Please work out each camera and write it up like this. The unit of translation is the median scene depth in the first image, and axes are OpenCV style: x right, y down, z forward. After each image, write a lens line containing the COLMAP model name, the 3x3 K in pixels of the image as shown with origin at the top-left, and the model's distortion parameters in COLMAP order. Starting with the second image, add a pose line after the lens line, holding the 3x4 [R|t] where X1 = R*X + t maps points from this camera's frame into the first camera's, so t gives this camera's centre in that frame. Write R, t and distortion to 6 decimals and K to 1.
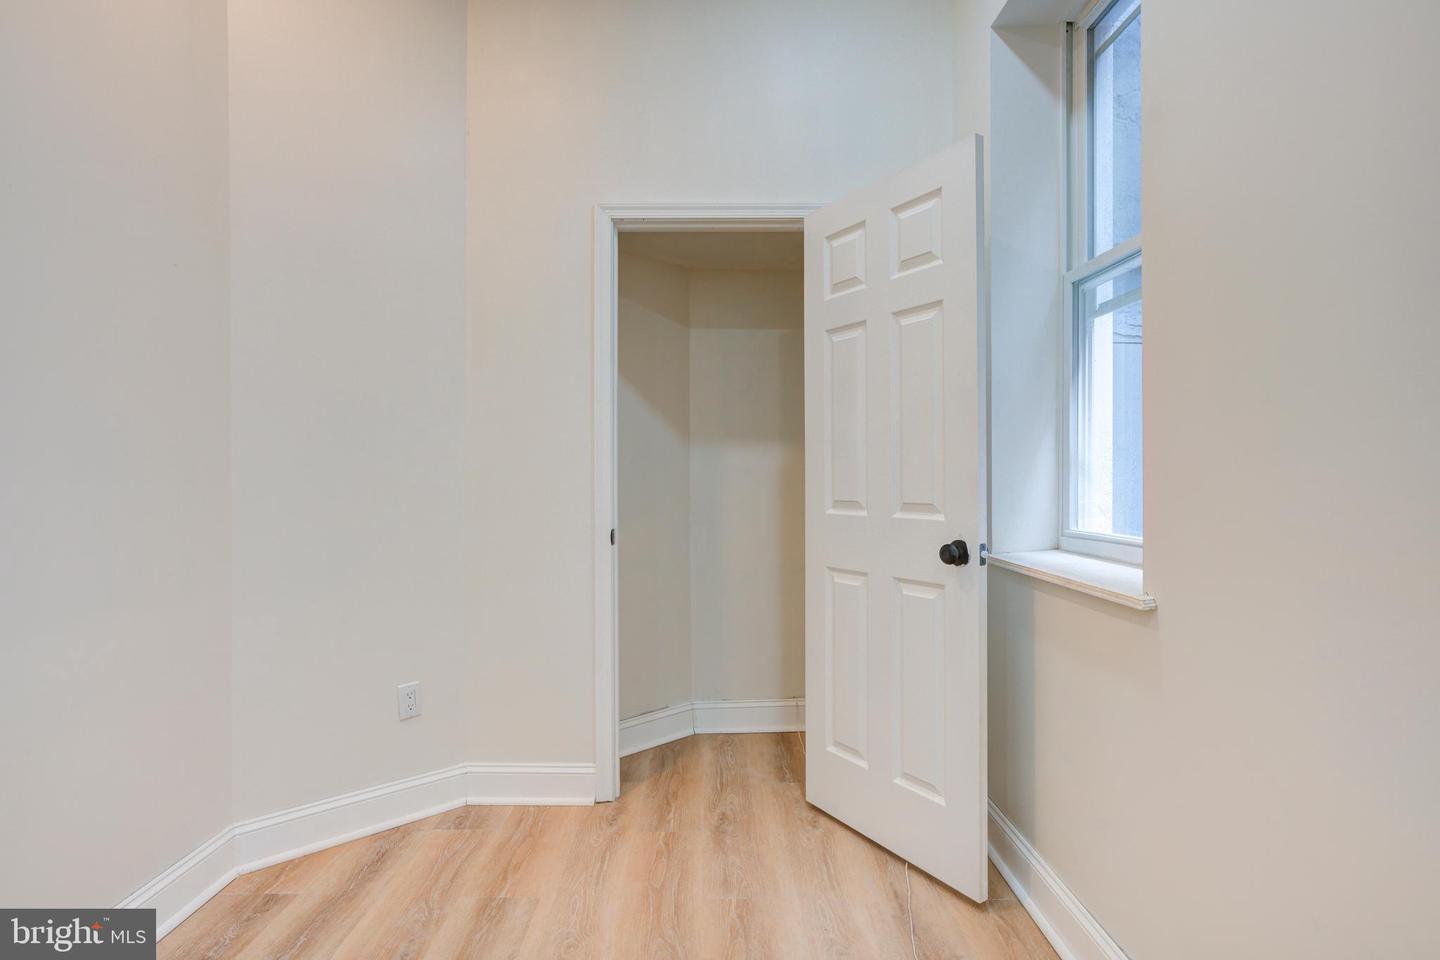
lens RADIAL K [[743.8, 0, 732.8], [0, 743.8, 477.6], [0, 0, 1]] dist [-0.026932, 0.018696]
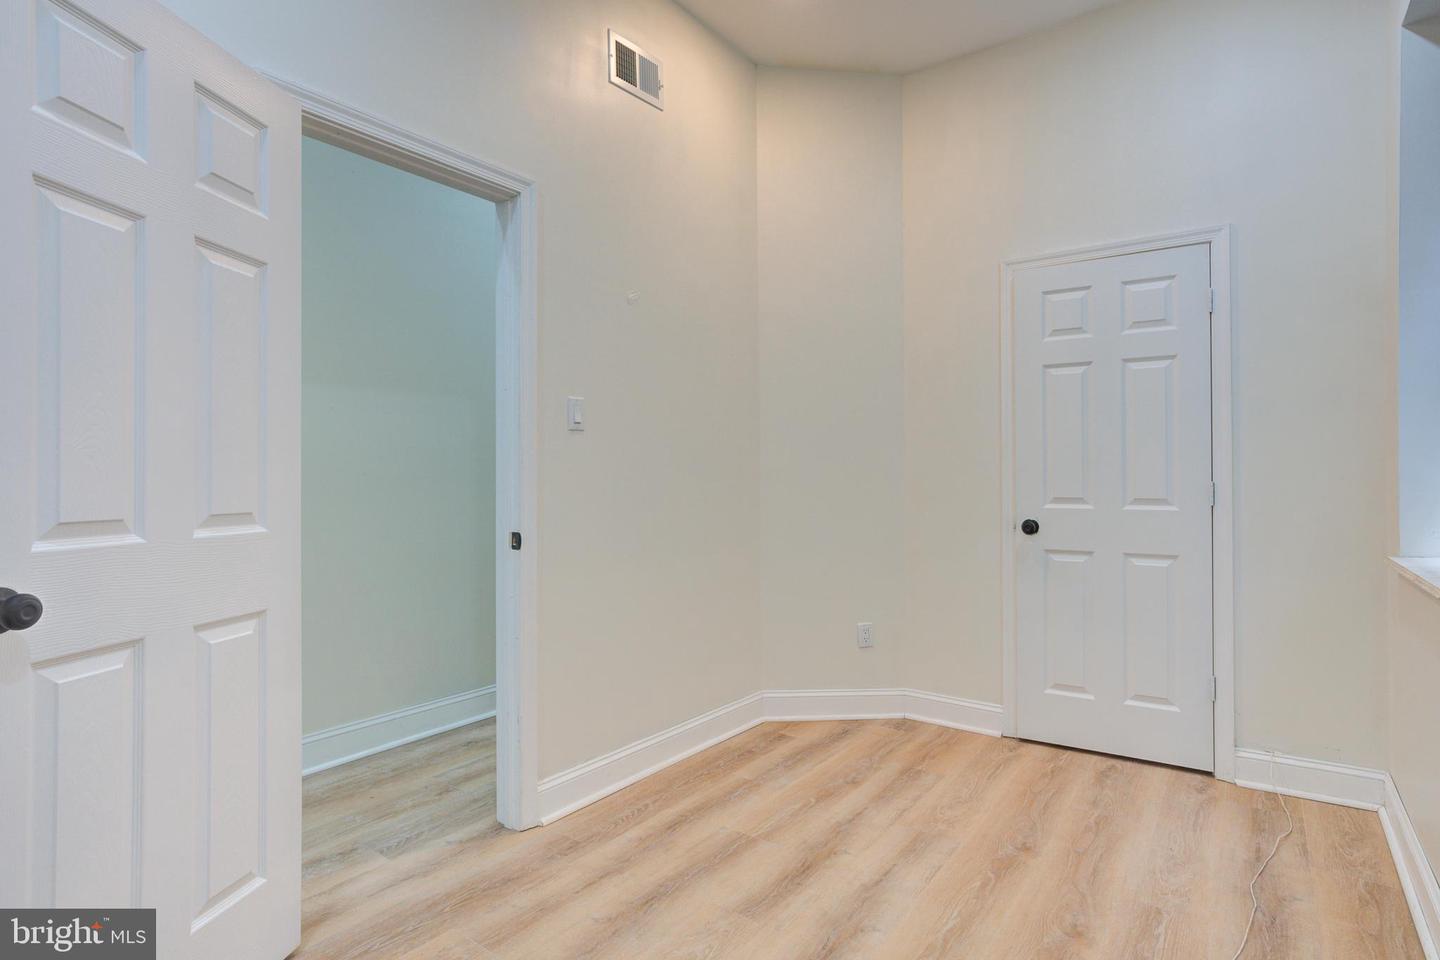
lens RADIAL K [[743.8, 0, 721.9], [0, 743.8, 479.5], [0, 0, 1]] dist [-0.026932, 0.018696]
pose [[0.804643, 0.001809, -0.593756, 0.210930], [-0.002986, 0.999995, -0.001000, 0.005468], [0.593751, 0.002578, 0.804644, -0.354402]]
